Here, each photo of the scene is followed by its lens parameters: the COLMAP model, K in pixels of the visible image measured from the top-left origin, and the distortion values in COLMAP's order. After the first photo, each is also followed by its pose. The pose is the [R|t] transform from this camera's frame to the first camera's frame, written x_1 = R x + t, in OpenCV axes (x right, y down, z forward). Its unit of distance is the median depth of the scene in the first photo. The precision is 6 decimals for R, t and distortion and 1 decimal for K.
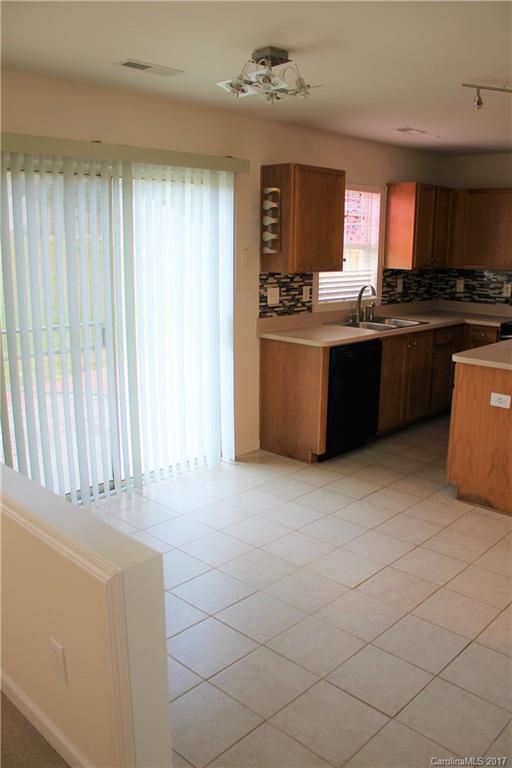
lens RADIAL K [[645.2, 0, 256.0], [0, 645.2, 384.0], [0, 0, 1]] dist [-0.179636, 0.174410]
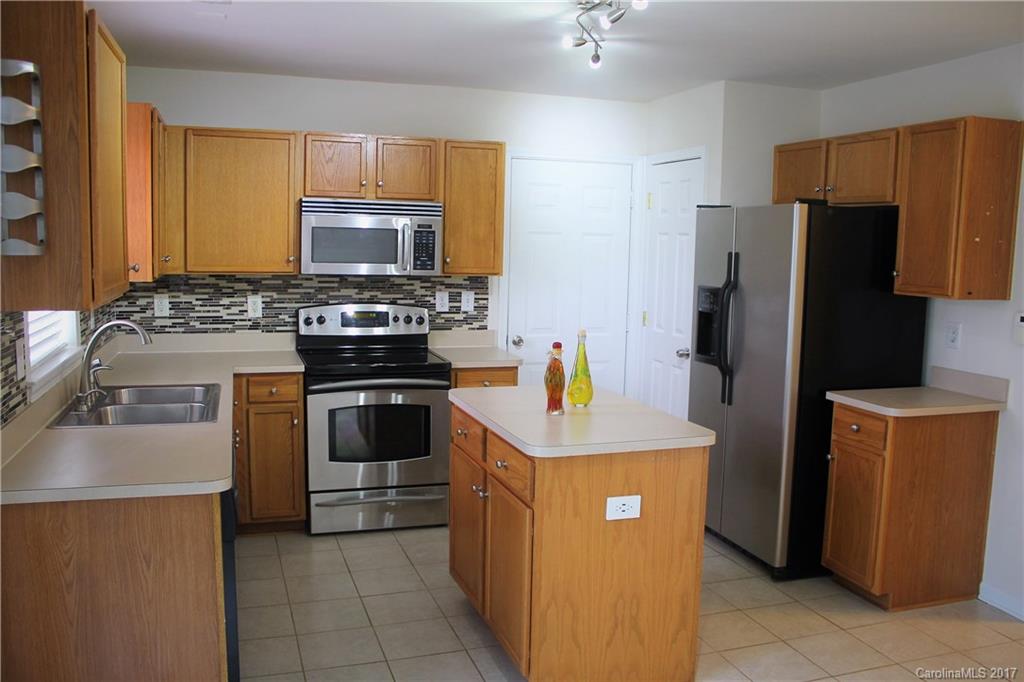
lens RADIAL K [[860.3, 0, 512.0], [0, 860.3, 341.0], [0, 0, 1]] dist [-0.179636, 0.174410]
pose [[0.463108, -0.101263, 0.880498, -0.213345], [0.178715, 0.983715, 0.019137, -0.105791], [-0.868097, 0.148496, 0.473663, 0.500113]]
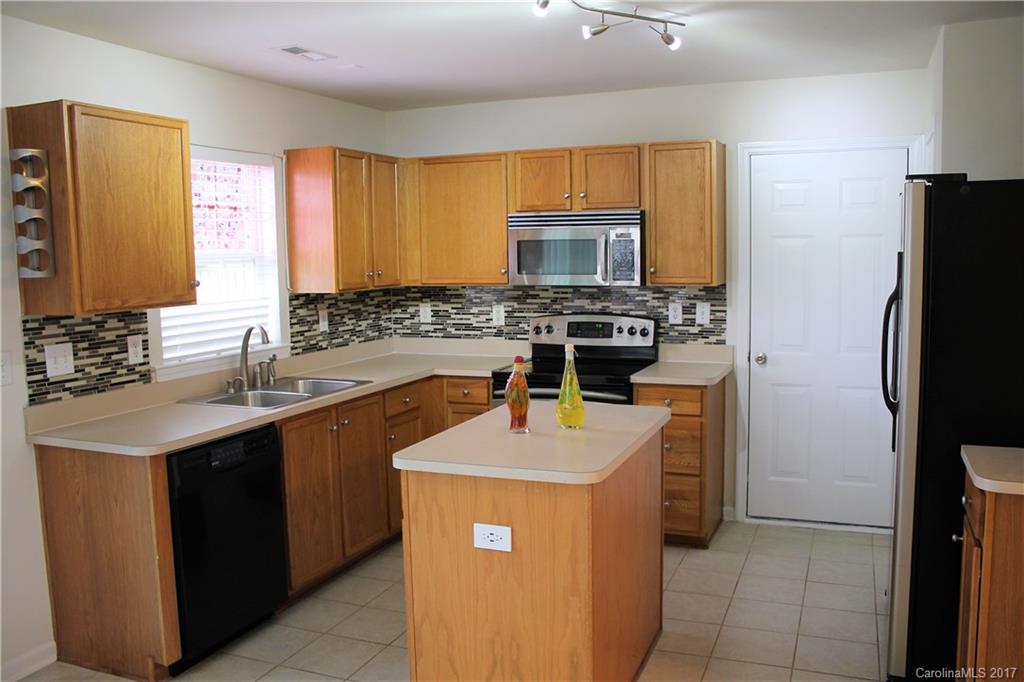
lens RADIAL K [[860.3, 0, 512.0], [0, 860.3, 341.0], [0, 0, 1]] dist [-0.179636, 0.174410]
pose [[0.929129, -0.065676, 0.363877, 0.114494], [0.109058, 0.988996, -0.099969, -0.042569], [-0.353307, 0.132568, 0.926067, 0.235949]]
